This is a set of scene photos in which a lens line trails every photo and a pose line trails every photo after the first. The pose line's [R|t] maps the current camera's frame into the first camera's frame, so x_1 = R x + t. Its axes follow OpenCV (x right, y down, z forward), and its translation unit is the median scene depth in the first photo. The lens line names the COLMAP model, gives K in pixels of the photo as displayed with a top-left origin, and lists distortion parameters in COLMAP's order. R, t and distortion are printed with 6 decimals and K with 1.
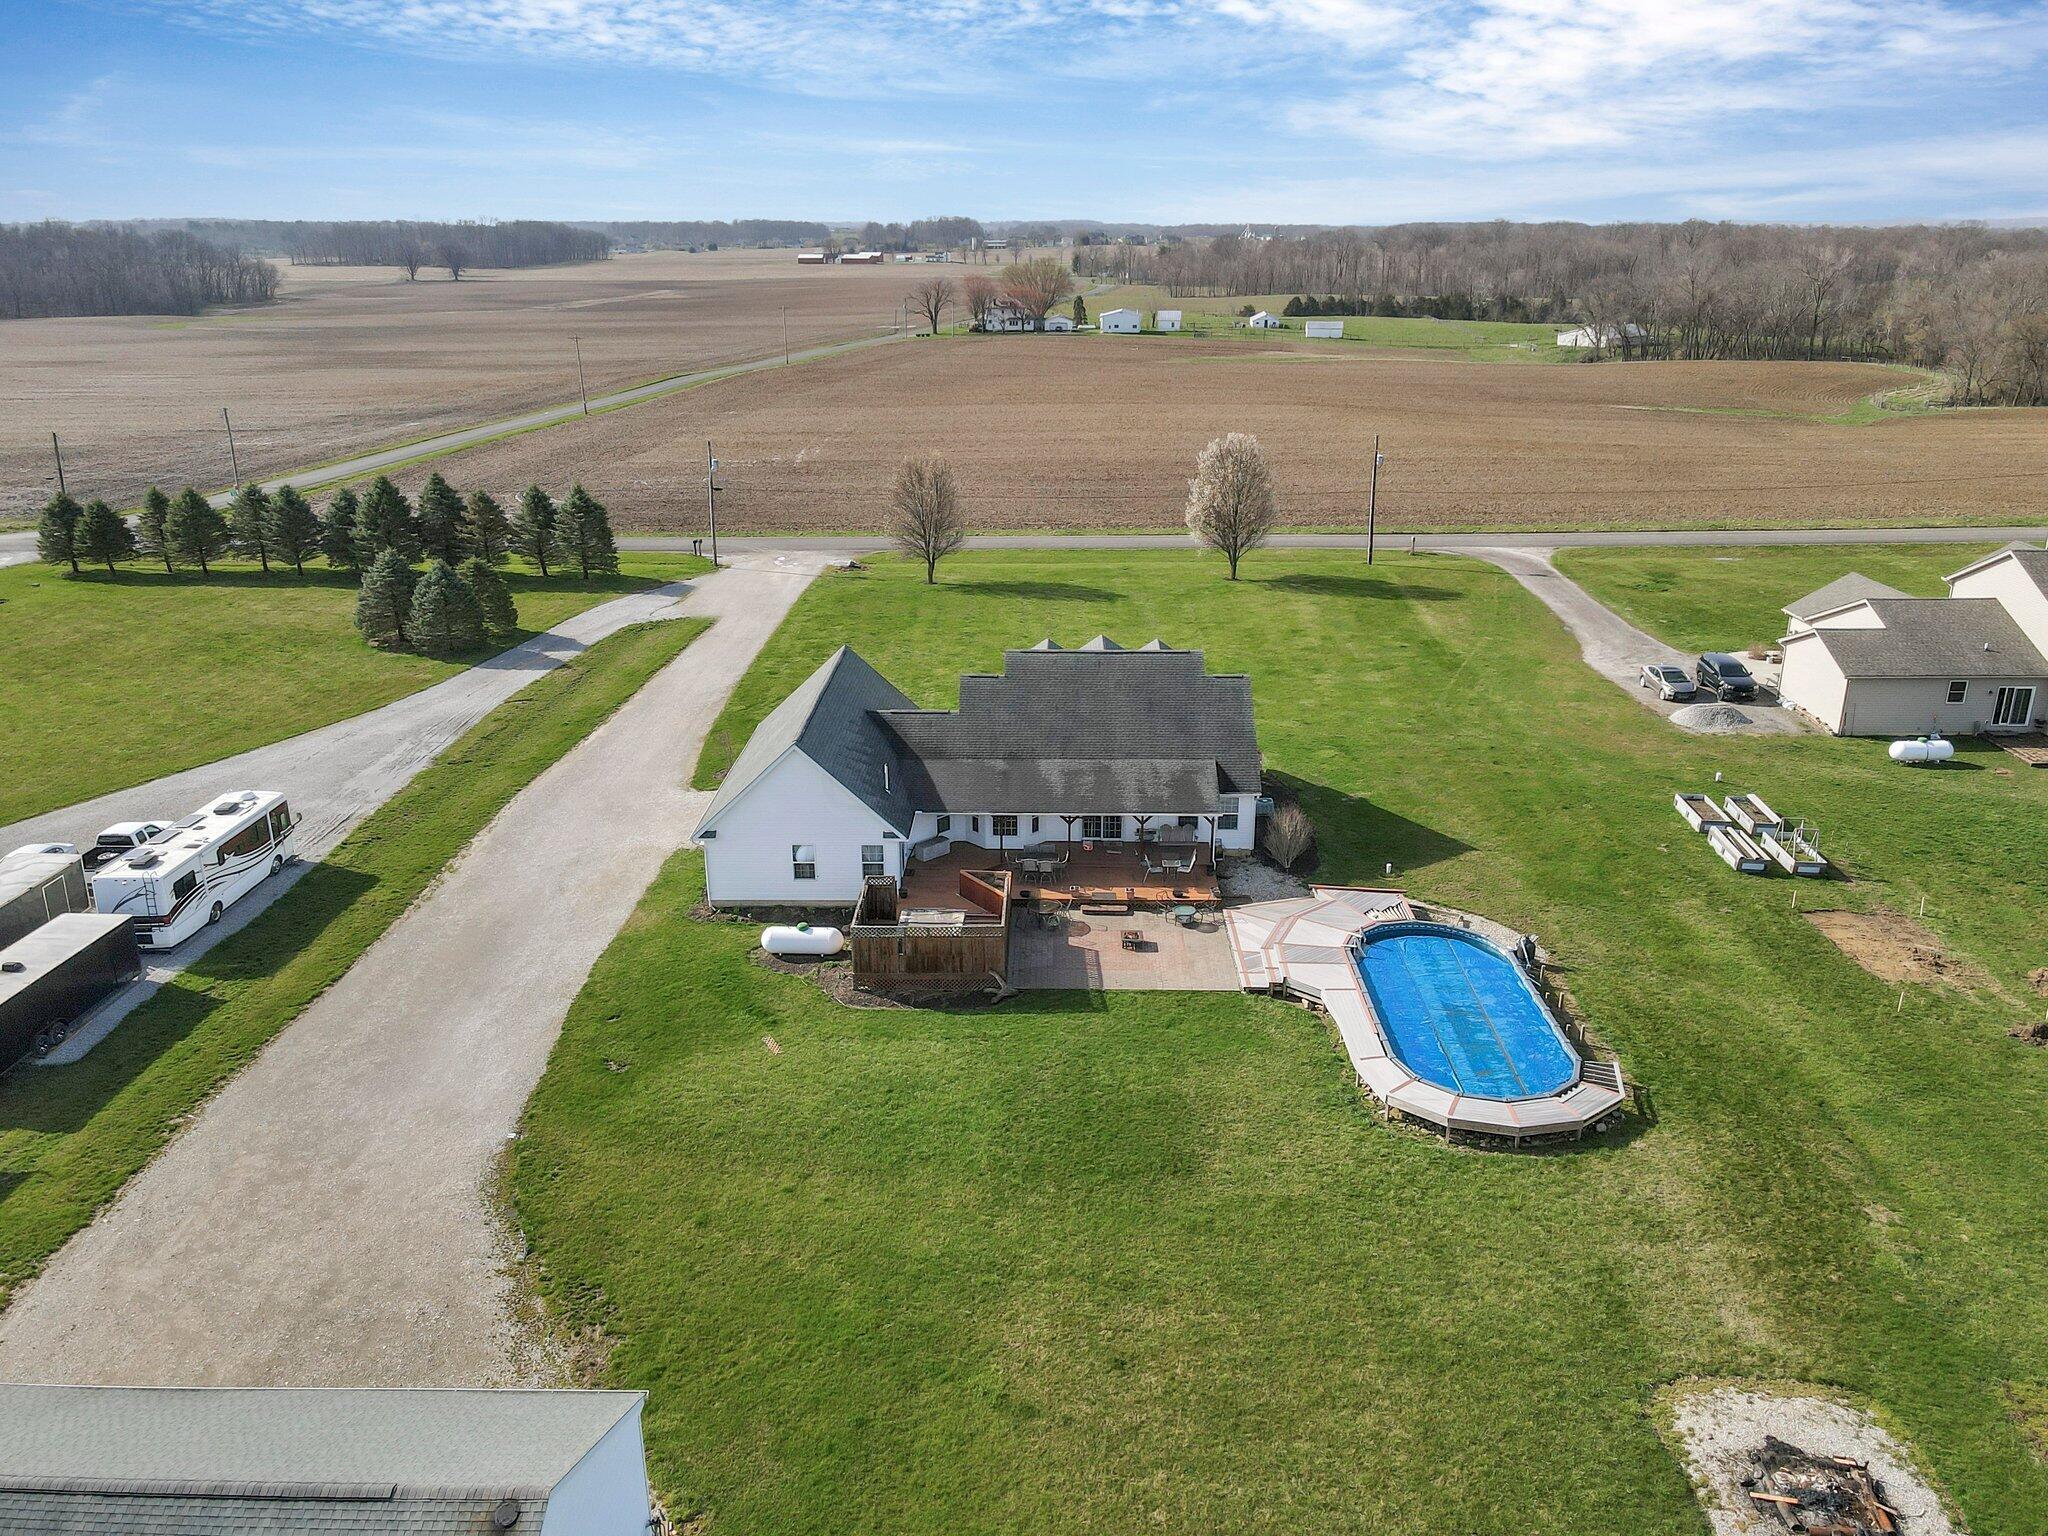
lens RADIAL K [[1507.6, 0, 1013.9], [0, 1507.6, 815.0], [0, 0, 1]] dist [0.001262, 0.025691]
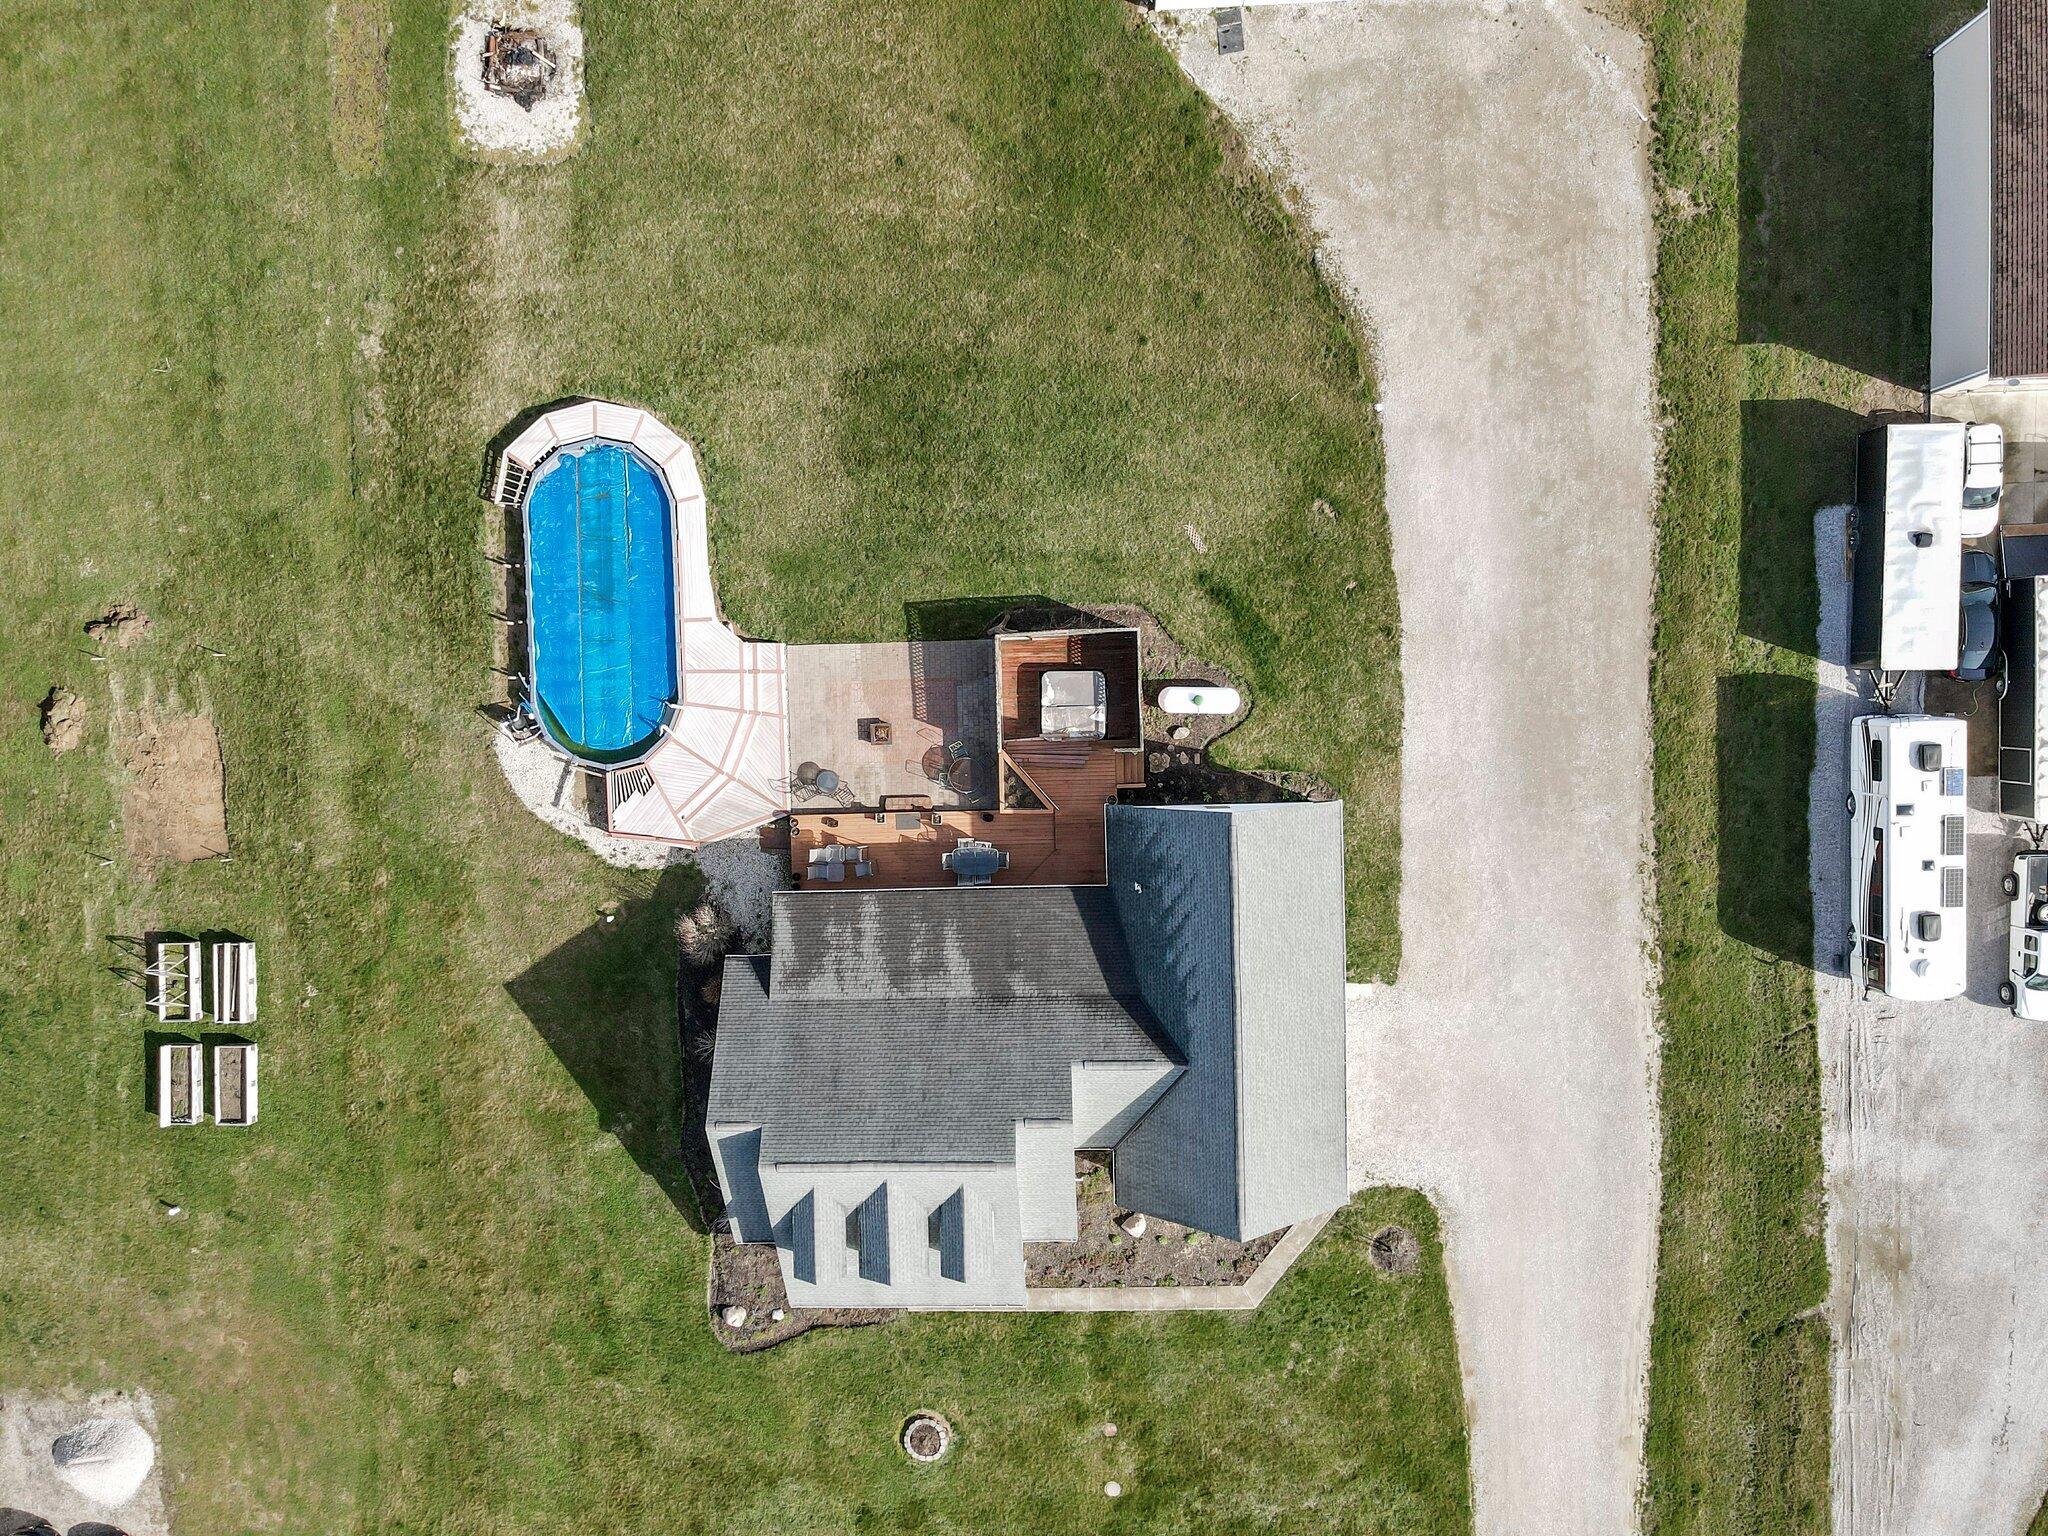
lens RADIAL K [[1490.0, 0, 1017.7], [0, 1490.0, 759.8], [0, 0, 1]] dist [-0.005606, 0.055154]
pose [[-0.996947, 0.053201, 0.057154, -0.065542], [0.031225, -0.399269, 0.916302, -0.781111], [0.071568, 0.915289, 0.396388, 0.562236]]
